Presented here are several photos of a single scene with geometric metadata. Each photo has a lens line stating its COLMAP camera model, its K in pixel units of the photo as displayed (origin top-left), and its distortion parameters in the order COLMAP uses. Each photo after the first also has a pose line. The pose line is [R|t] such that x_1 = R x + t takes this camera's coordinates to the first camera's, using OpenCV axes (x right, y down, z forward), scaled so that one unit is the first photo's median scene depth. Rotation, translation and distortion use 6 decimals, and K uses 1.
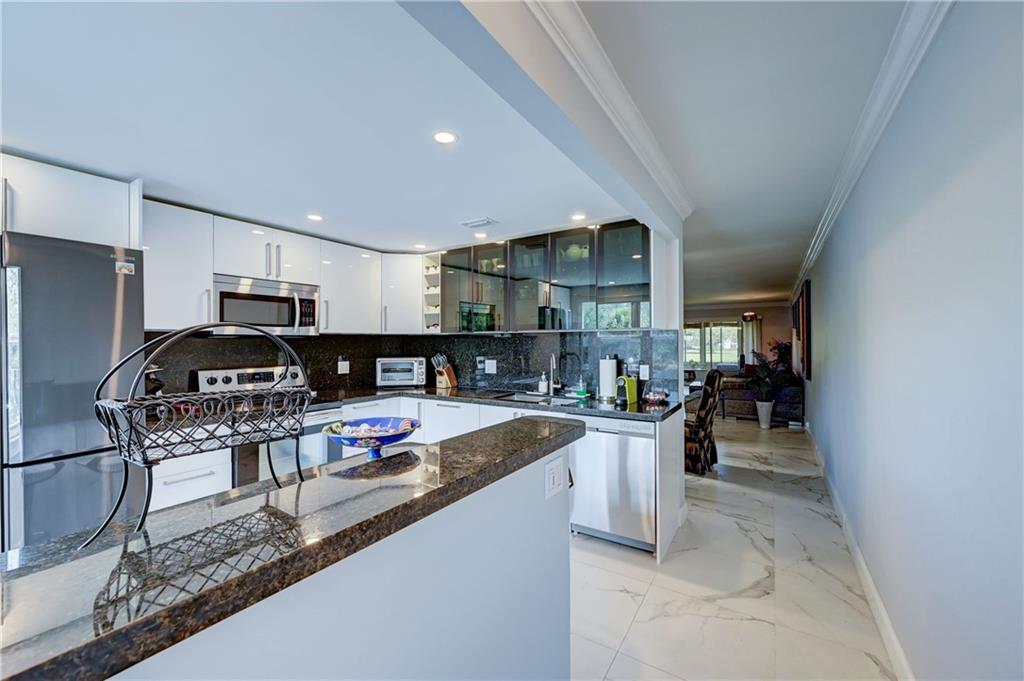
lens RADIAL K [[432.6, 0, 511.2], [0, 432.6, 334.4], [0, 0, 1]] dist [-0.000156, -0.000001]
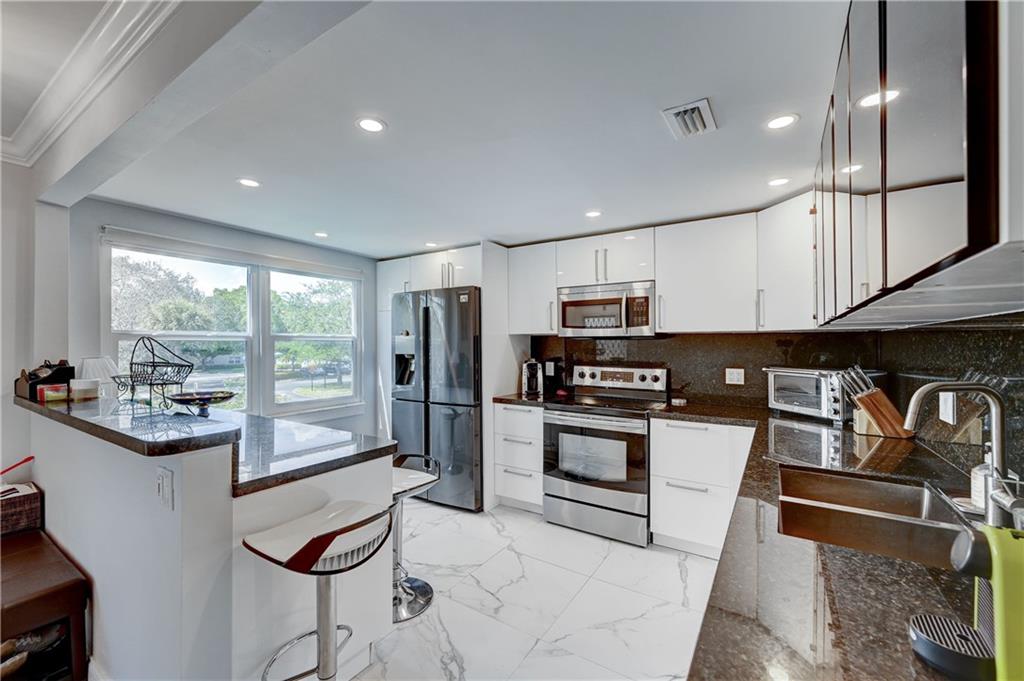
lens RADIAL K [[404.2, 0, 512.0], [0, 404.2, 340.5], [0, 0, 1]] dist [0.000605, -0.000014]
pose [[-0.017340, -0.005441, -0.999835, 0.392309], [0.016256, 0.999851, -0.005723, 0.012275], [0.999718, -0.016352, -0.017249, 0.719624]]
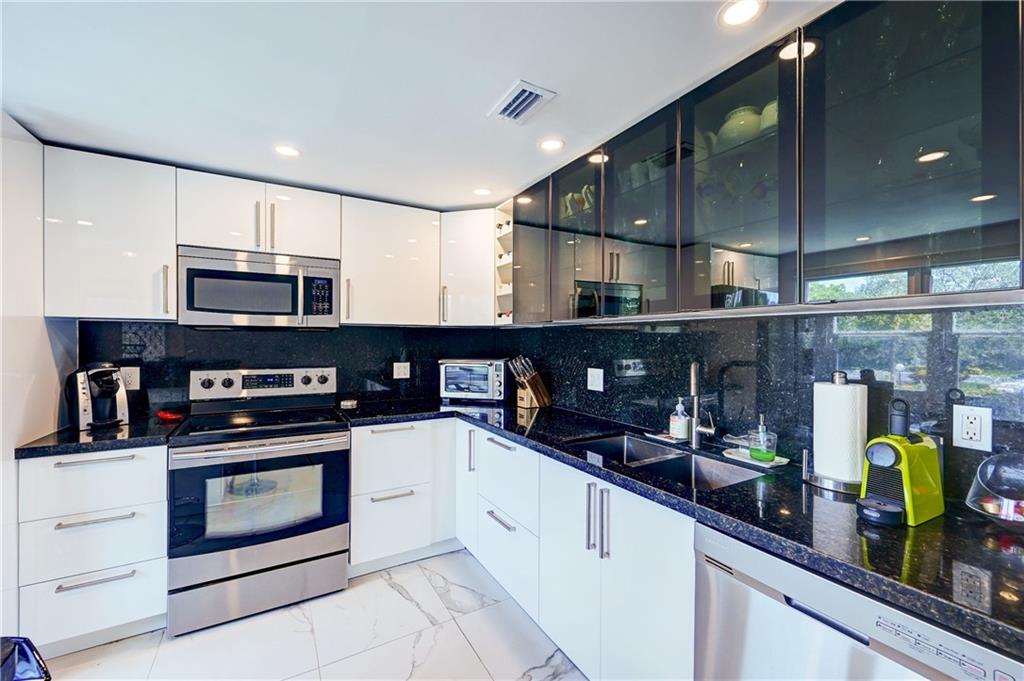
lens RADIAL K [[419.9, 0, 493.0], [0, 419.9, 338.4], [0, 0, 1]] dist [0.000999, -0.000274]
pose [[0.877516, 0.006481, -0.479503, 0.126440], [0.000181, 0.999904, 0.013846, 0.011288], [0.479547, -0.012237, 0.877431, 0.499689]]
